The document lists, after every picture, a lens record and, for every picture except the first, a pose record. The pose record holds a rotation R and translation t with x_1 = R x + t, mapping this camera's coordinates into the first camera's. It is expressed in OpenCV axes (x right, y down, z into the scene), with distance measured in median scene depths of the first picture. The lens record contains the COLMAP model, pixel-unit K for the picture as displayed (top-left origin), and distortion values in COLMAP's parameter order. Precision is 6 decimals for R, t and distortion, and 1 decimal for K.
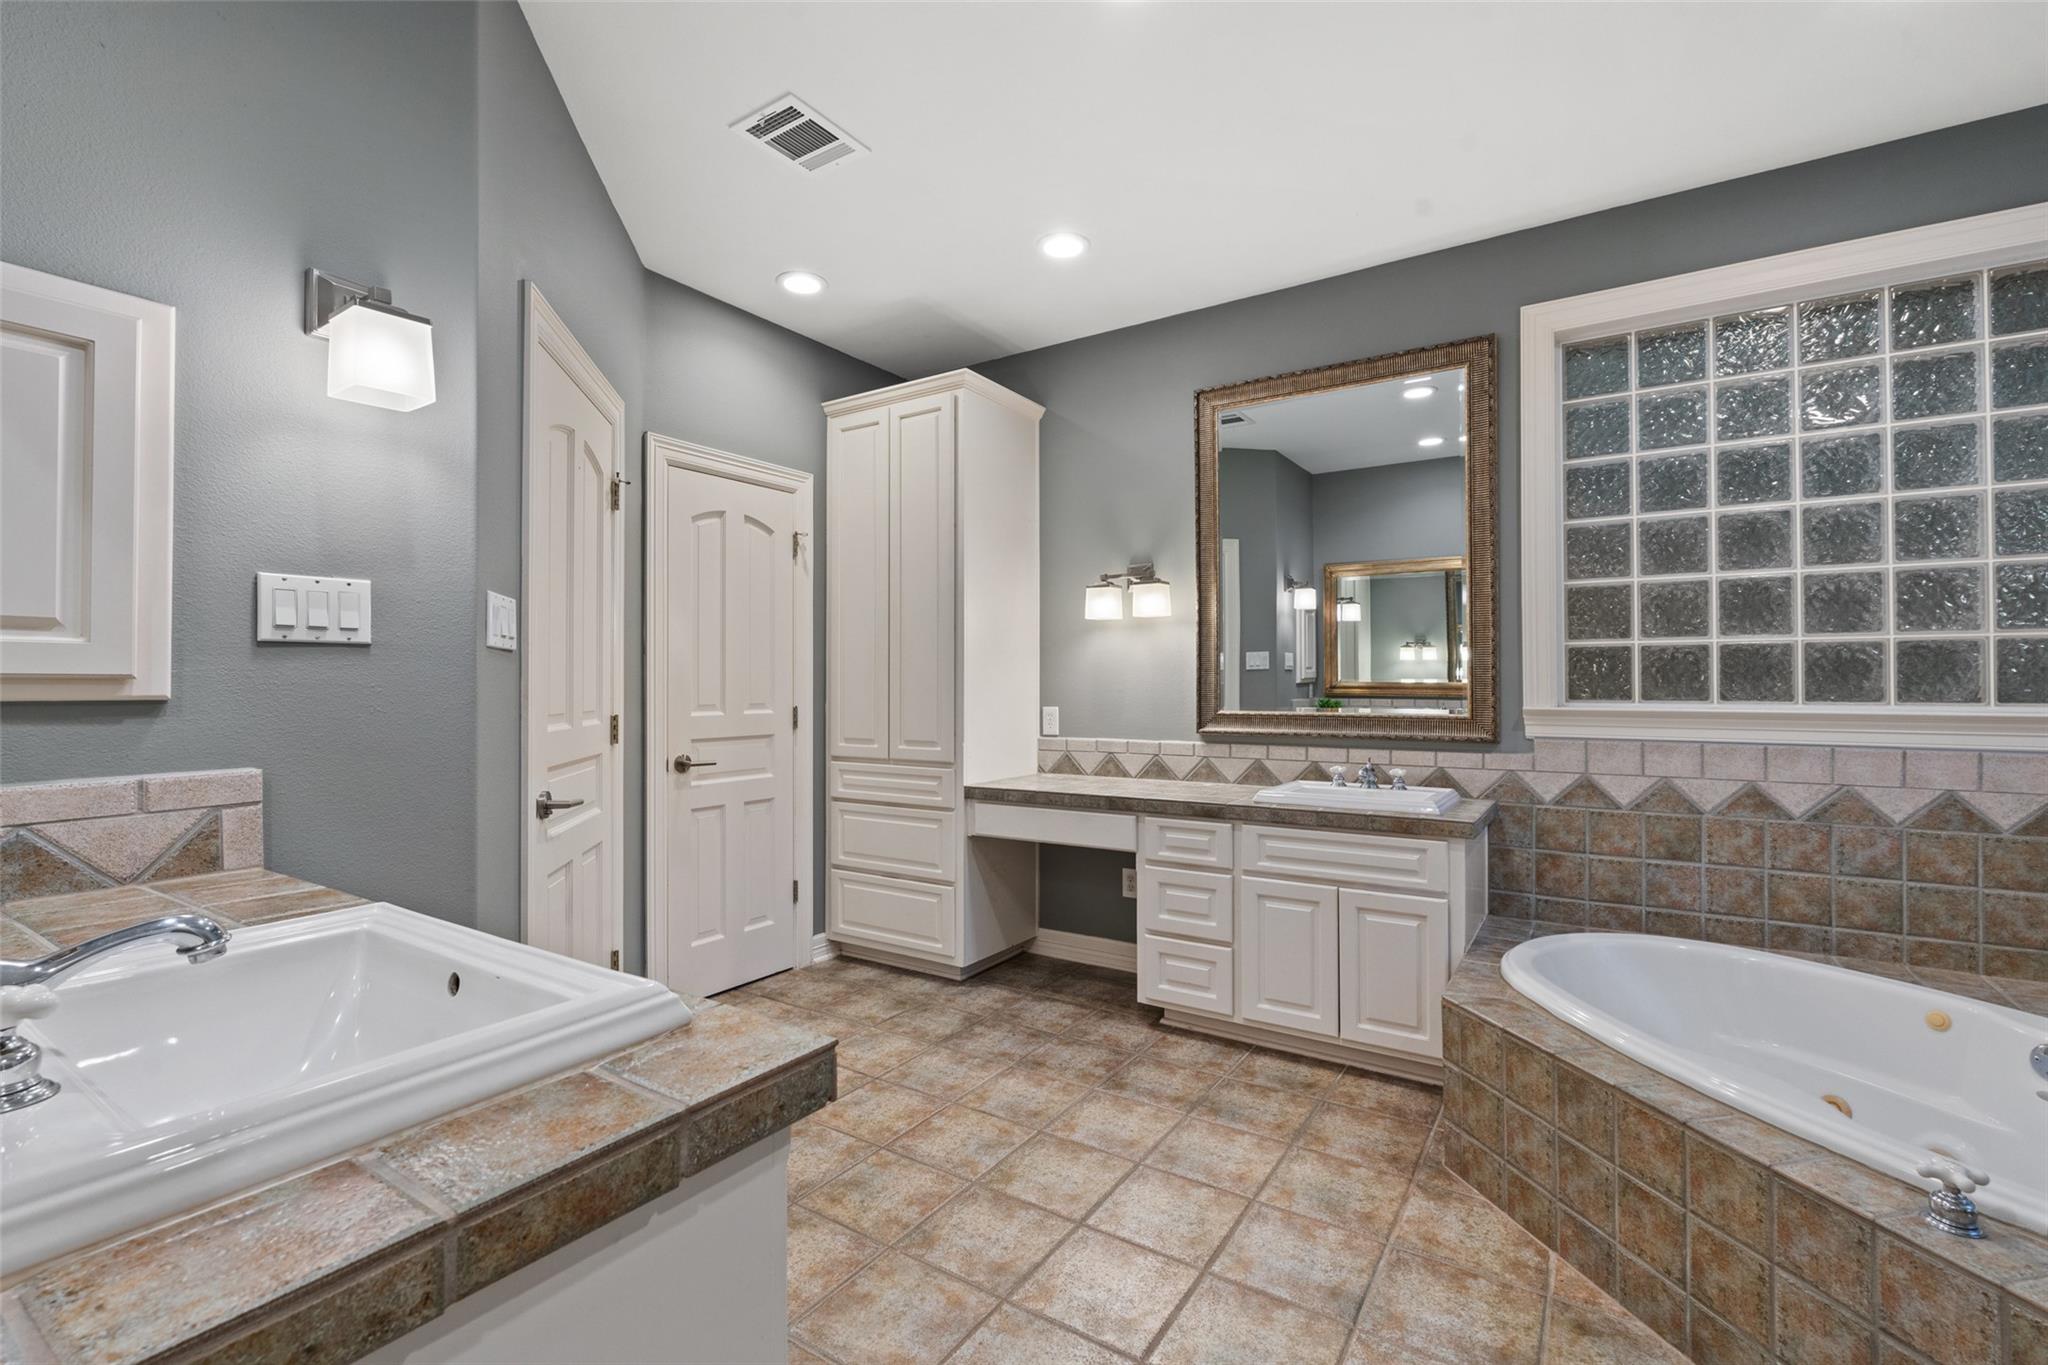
lens RADIAL K [[897.6, 0, 1033.6], [0, 897.6, 681.2], [0, 0, 1]] dist [-0.009592, 0.001548]
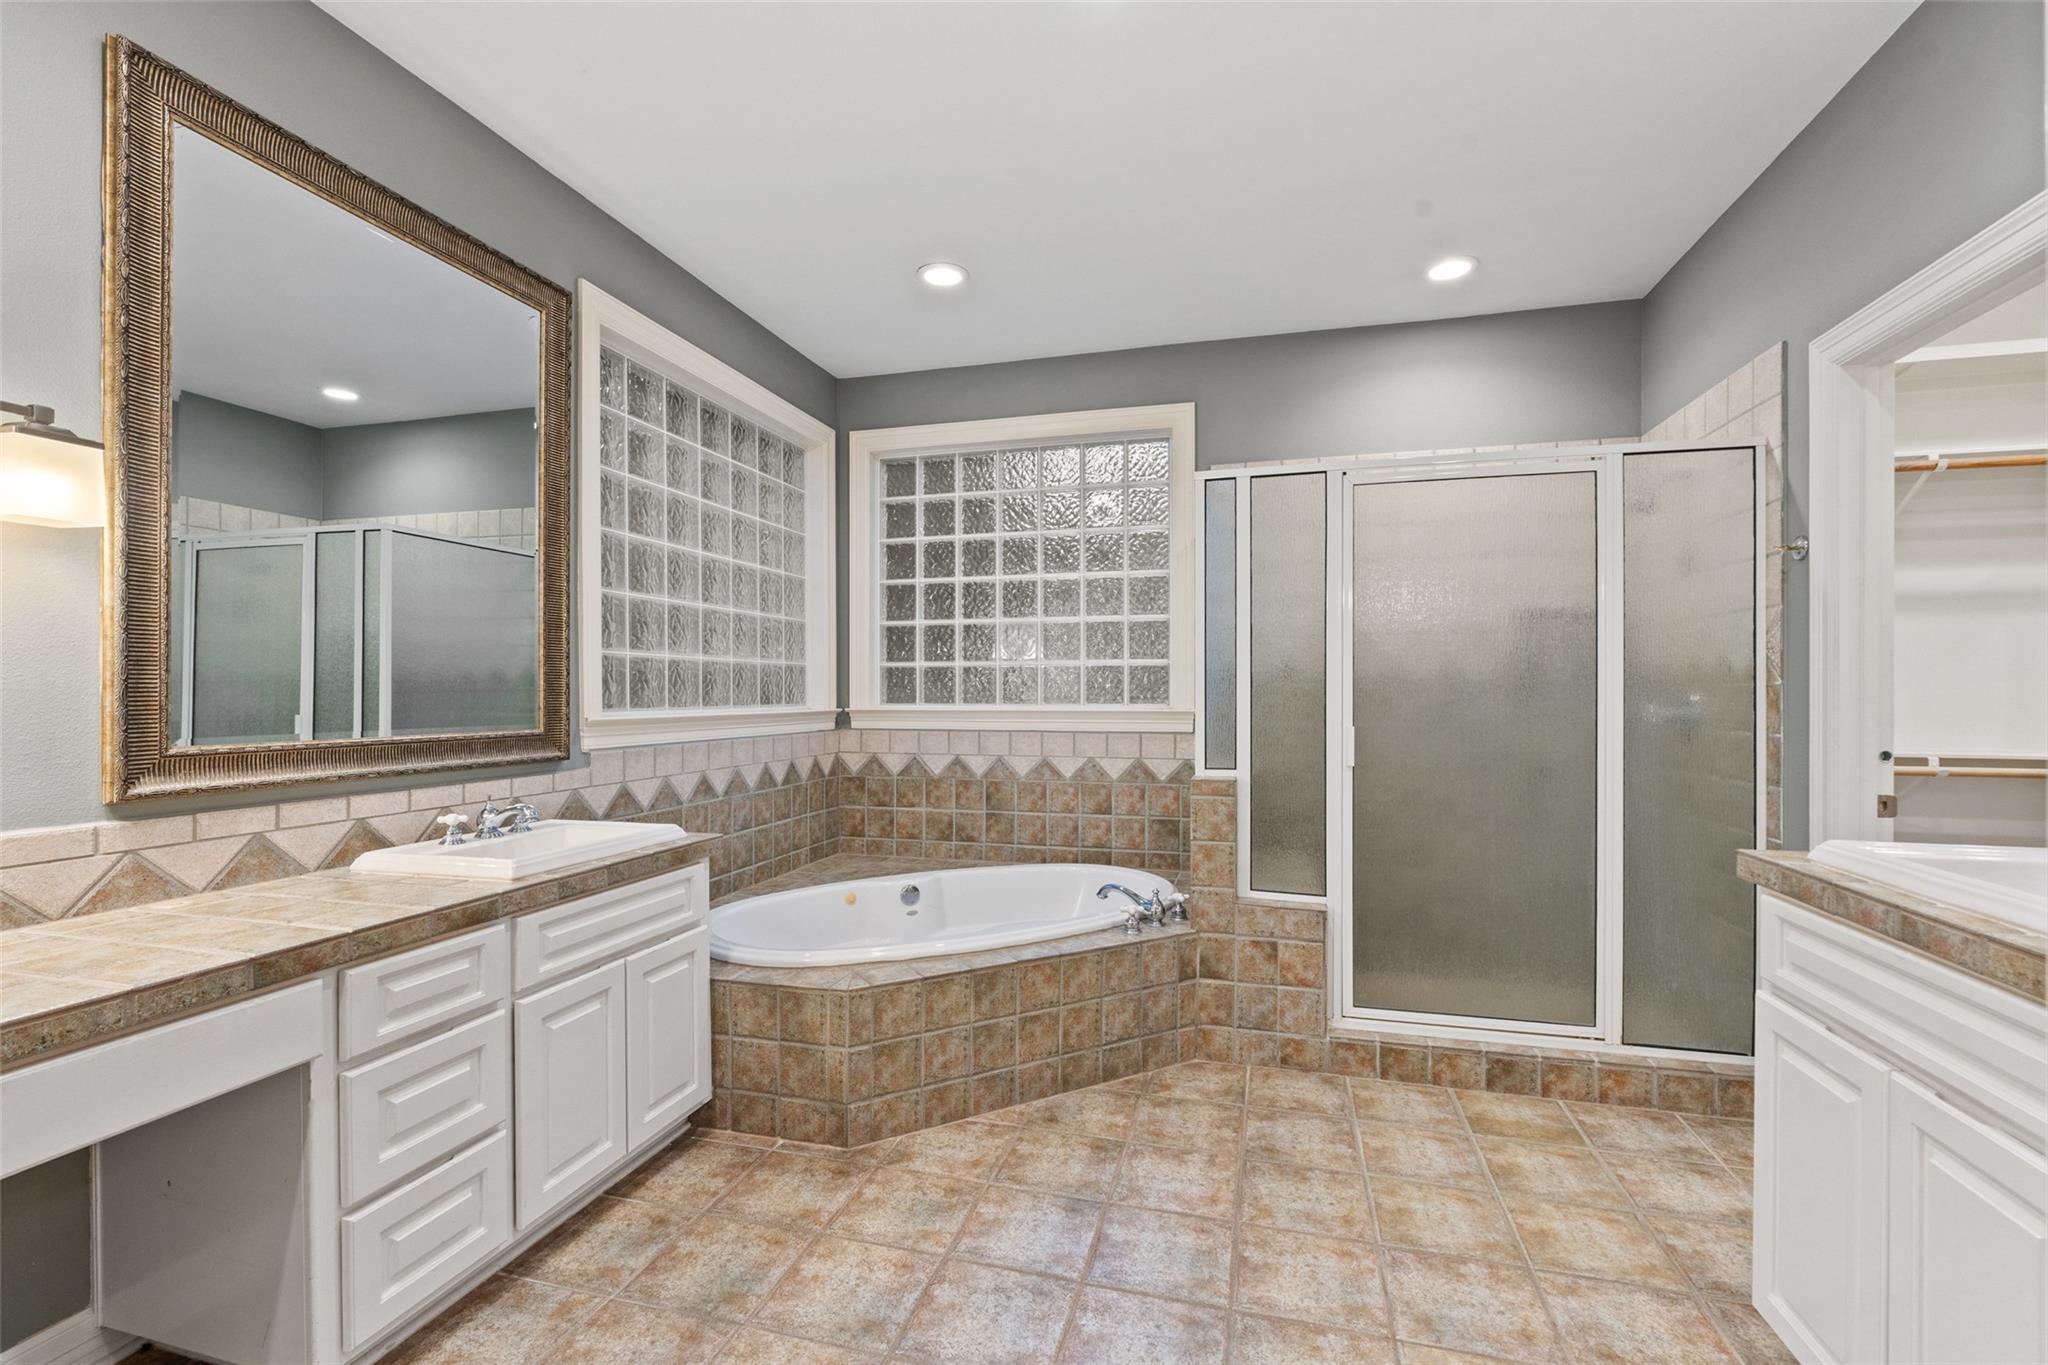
lens RADIAL K [[897.6, 0, 1020.3], [0, 897.6, 691.3], [0, 0, 1]] dist [-0.009592, 0.001548]
pose [[-0.303405, 0.002622, 0.952858, -0.505401], [-0.003256, 0.999988, -0.003788, 0.004078], [-0.952856, -0.004252, -0.303393, 0.937792]]
